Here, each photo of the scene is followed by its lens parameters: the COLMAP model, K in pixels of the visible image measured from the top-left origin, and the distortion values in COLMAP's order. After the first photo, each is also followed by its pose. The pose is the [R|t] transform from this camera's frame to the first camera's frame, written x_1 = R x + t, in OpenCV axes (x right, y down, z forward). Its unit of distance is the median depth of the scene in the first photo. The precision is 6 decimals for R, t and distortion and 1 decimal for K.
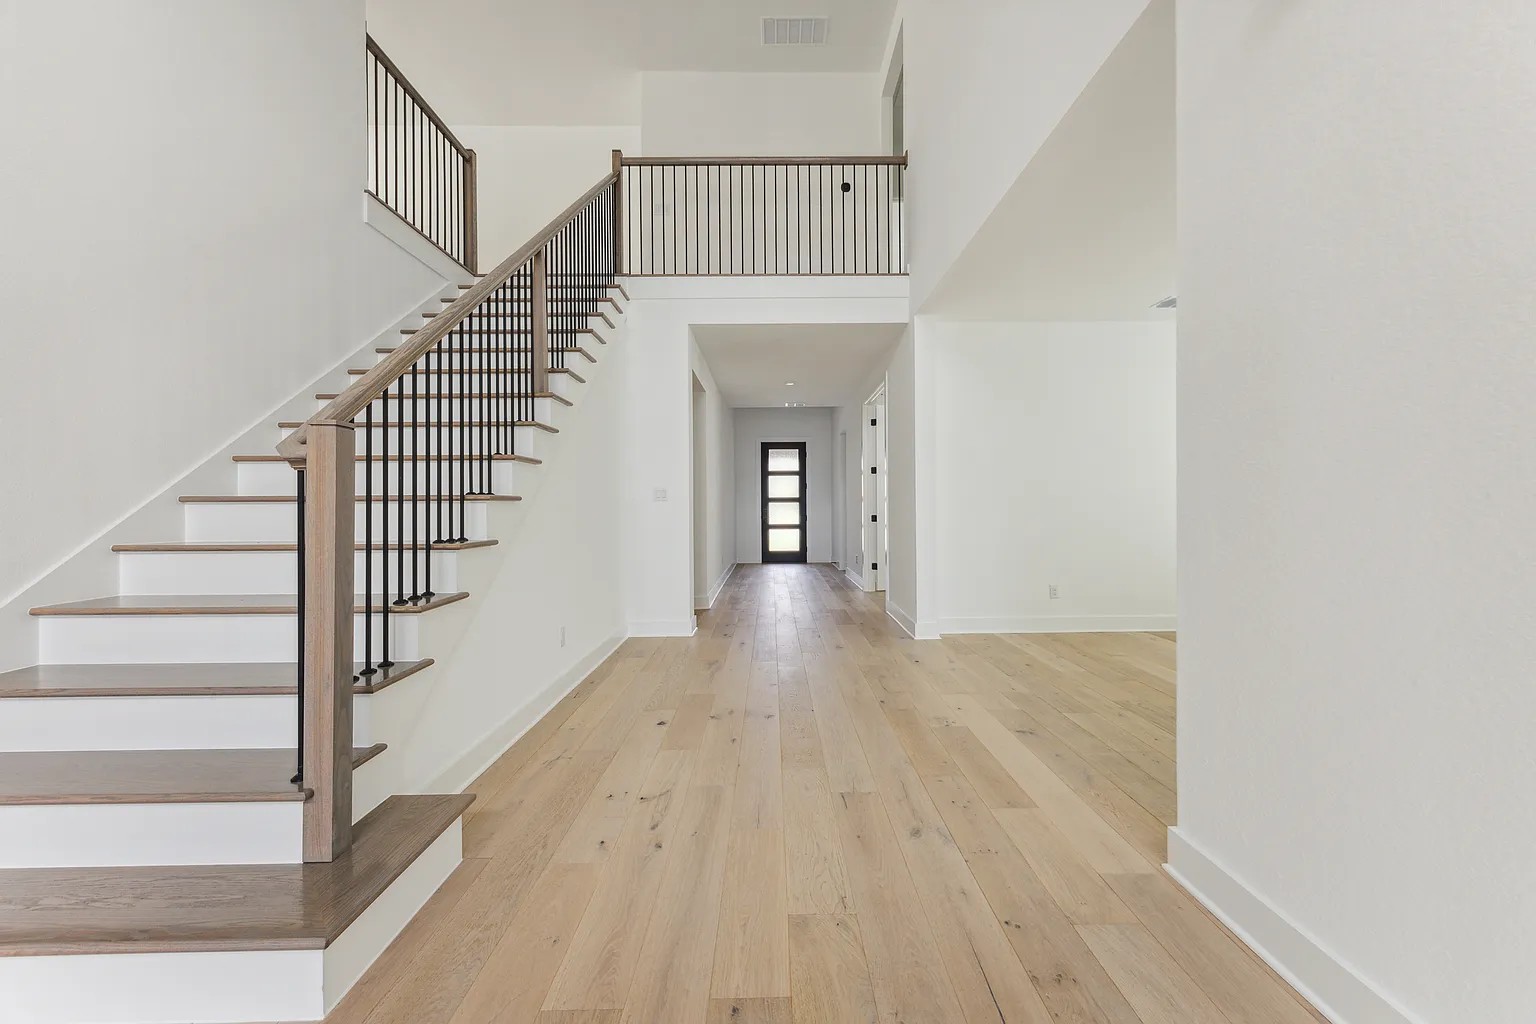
lens RADIAL K [[585.5, 0, 768.0], [0, 585.5, 512.0], [0, 0, 1]] dist [-0.000210, -0.000464]
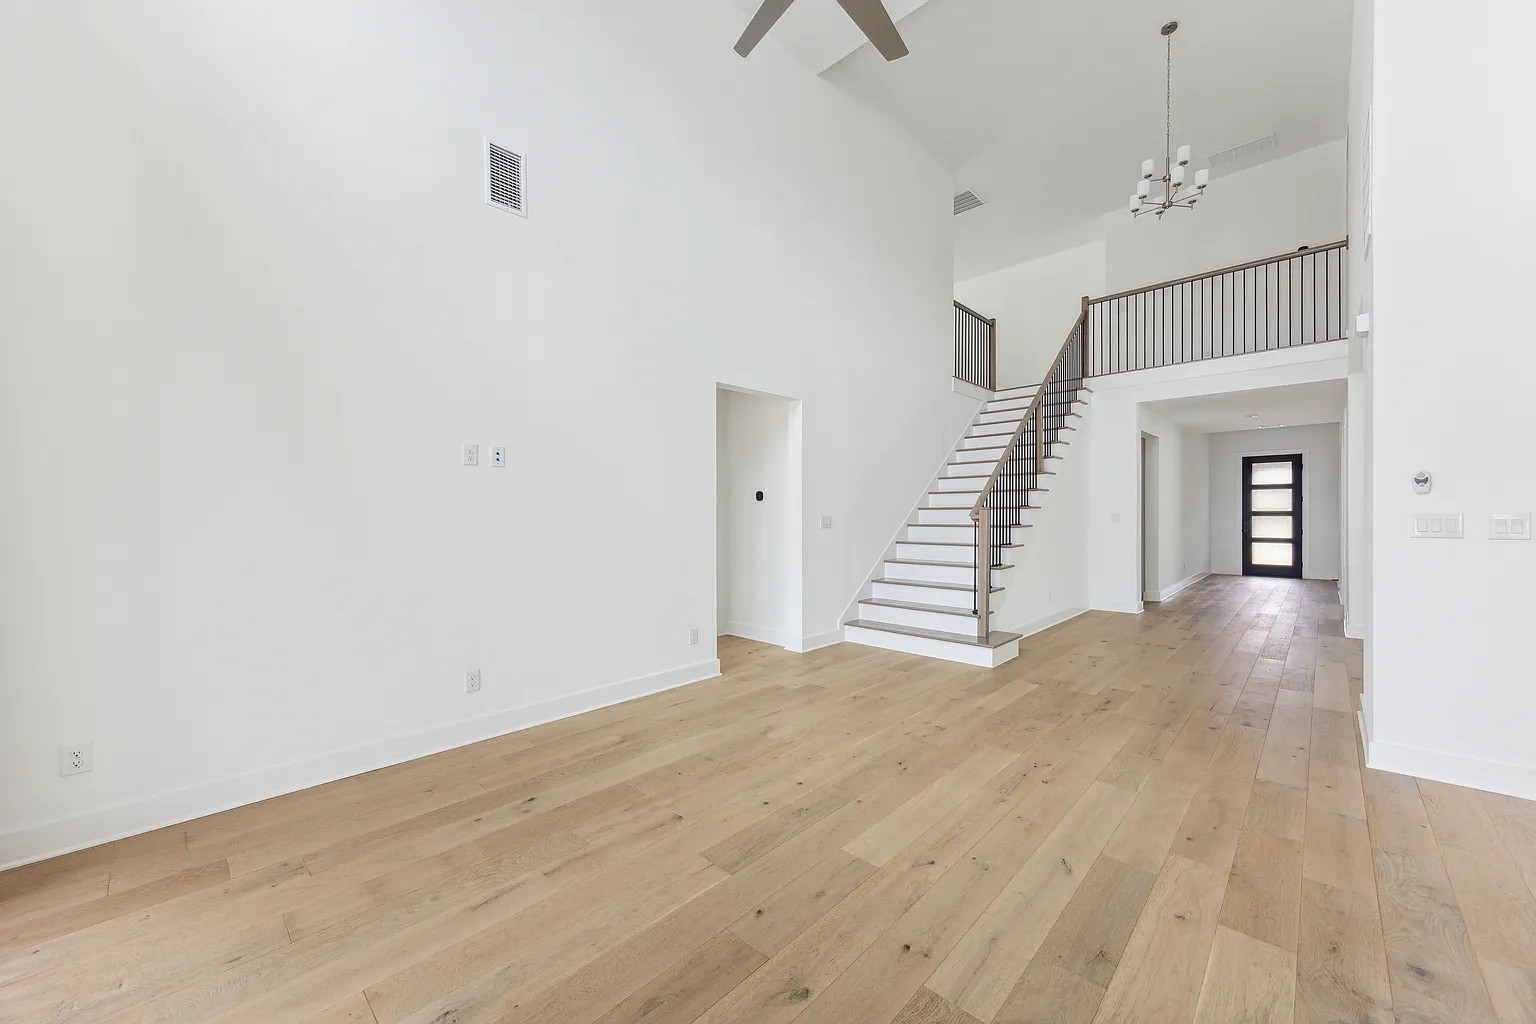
lens RADIAL K [[588.8, 0, 768.0], [0, 588.8, 512.0], [0, 0, 1]] dist [-0.002378, 0.000364]
pose [[0.726038, 0.005662, -0.687631, 0.100925], [-0.007397, 0.999973, 0.000423, -0.018934], [0.687615, 0.004779, 0.726060, -0.344374]]
